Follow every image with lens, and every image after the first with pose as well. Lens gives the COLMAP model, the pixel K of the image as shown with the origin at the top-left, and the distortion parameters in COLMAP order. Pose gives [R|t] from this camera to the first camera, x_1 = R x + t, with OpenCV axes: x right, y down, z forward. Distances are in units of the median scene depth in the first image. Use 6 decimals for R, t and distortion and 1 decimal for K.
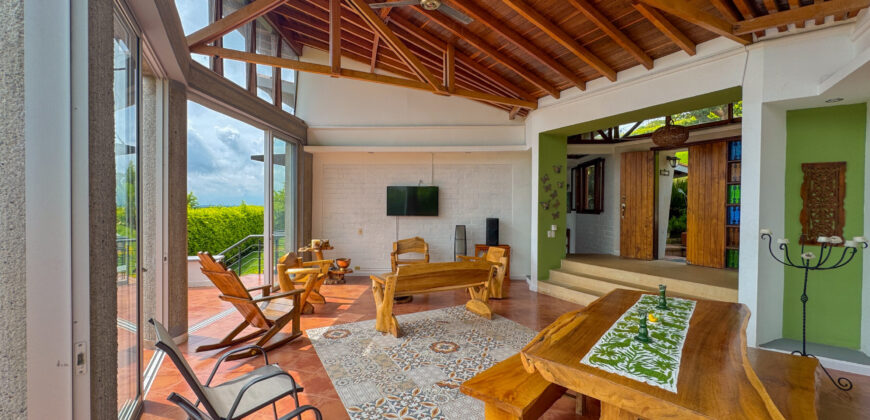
lens RADIAL K [[351.1, 0, 433.2], [0, 351.1, 210.6], [0, 0, 1]] dist [-0.000373, -0.000019]
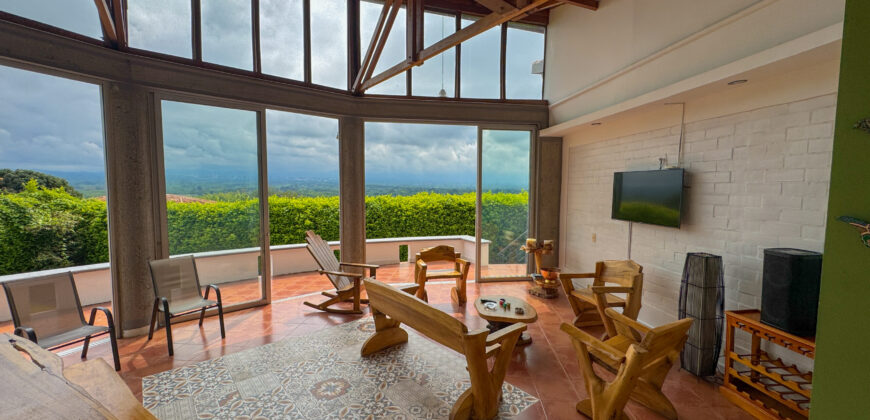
lens RADIAL K [[351.1, 0, 433.2], [0, 351.1, 210.6], [0, 0, 1]] dist [-0.000373, -0.000019]
pose [[0.191059, 0.061956, -0.979621, 0.430312], [-0.020045, 0.998044, 0.059212, -0.031627], [0.981374, 0.008324, 0.191927, 0.559300]]
